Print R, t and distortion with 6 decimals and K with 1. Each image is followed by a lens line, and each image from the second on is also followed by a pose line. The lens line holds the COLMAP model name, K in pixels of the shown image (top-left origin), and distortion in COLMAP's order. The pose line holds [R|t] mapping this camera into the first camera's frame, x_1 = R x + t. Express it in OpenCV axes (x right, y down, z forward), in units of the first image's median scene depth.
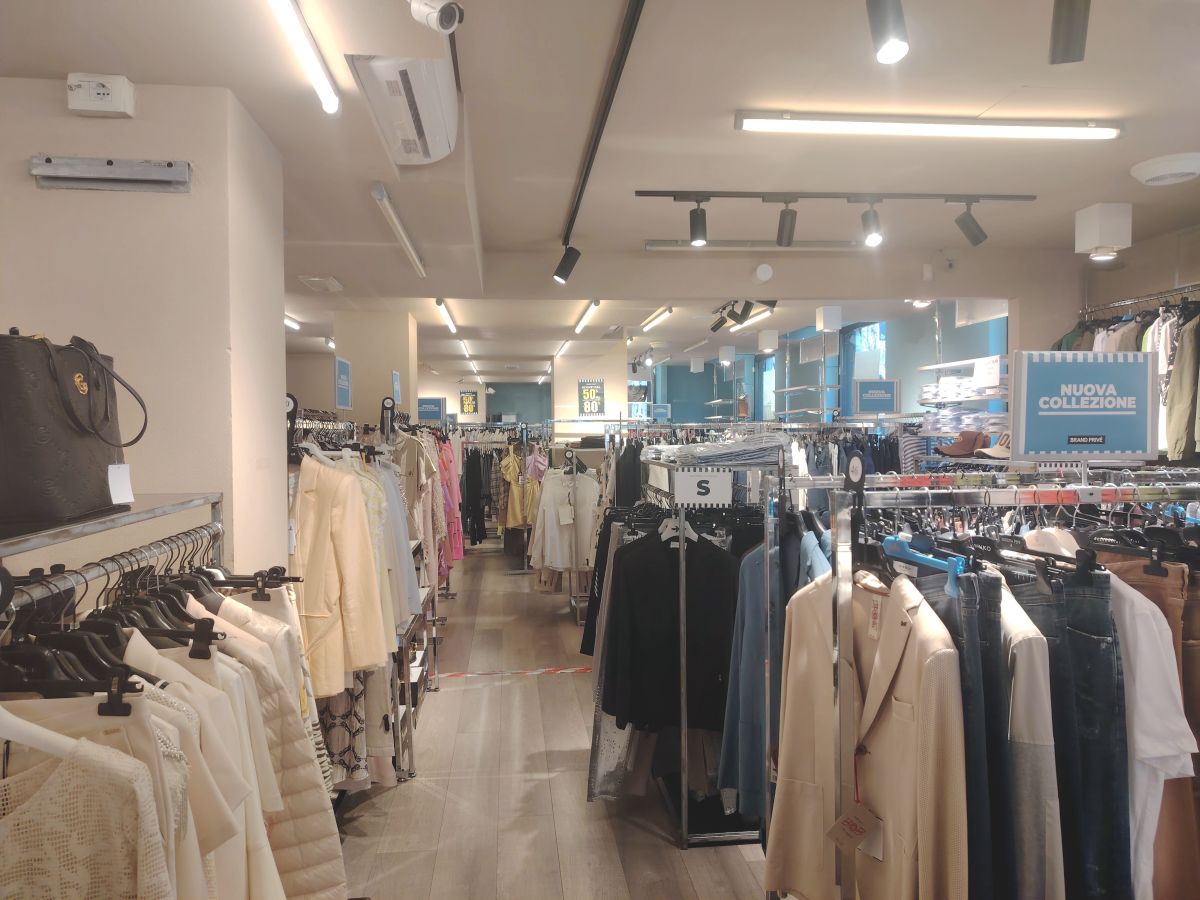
lens RADIAL K [[830.7, 0, 598.1], [0, 830.7, 440.8], [0, 0, 1]] dist [0.049088, -0.038889]
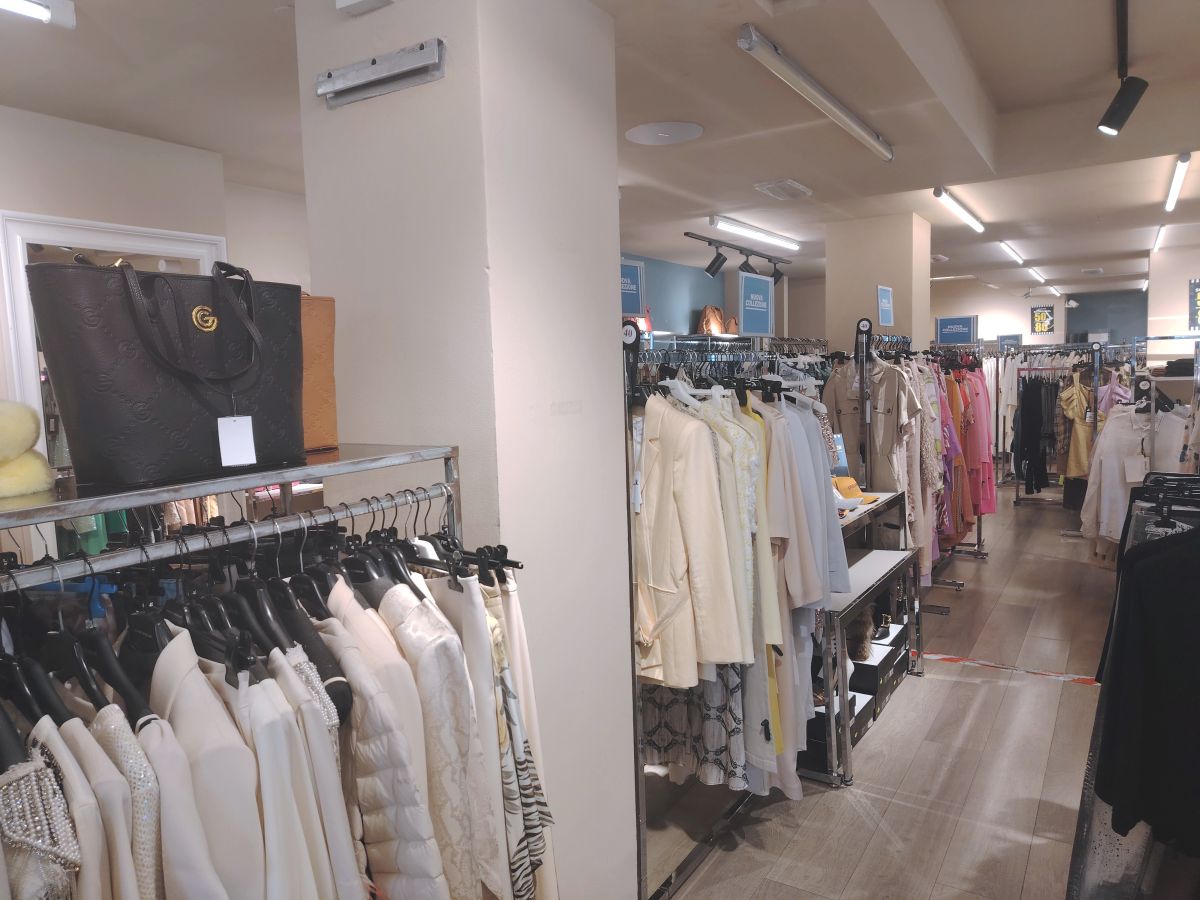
lens RADIAL K [[830.7, 0, 598.1], [0, 830.7, 440.8], [0, 0, 1]] dist [0.049088, -0.038889]
pose [[0.782662, 0.038562, -0.621251, 0.062760], [0.015426, 0.996571, 0.081293, -0.002810], [0.622256, -0.073208, 0.779383, 0.177617]]
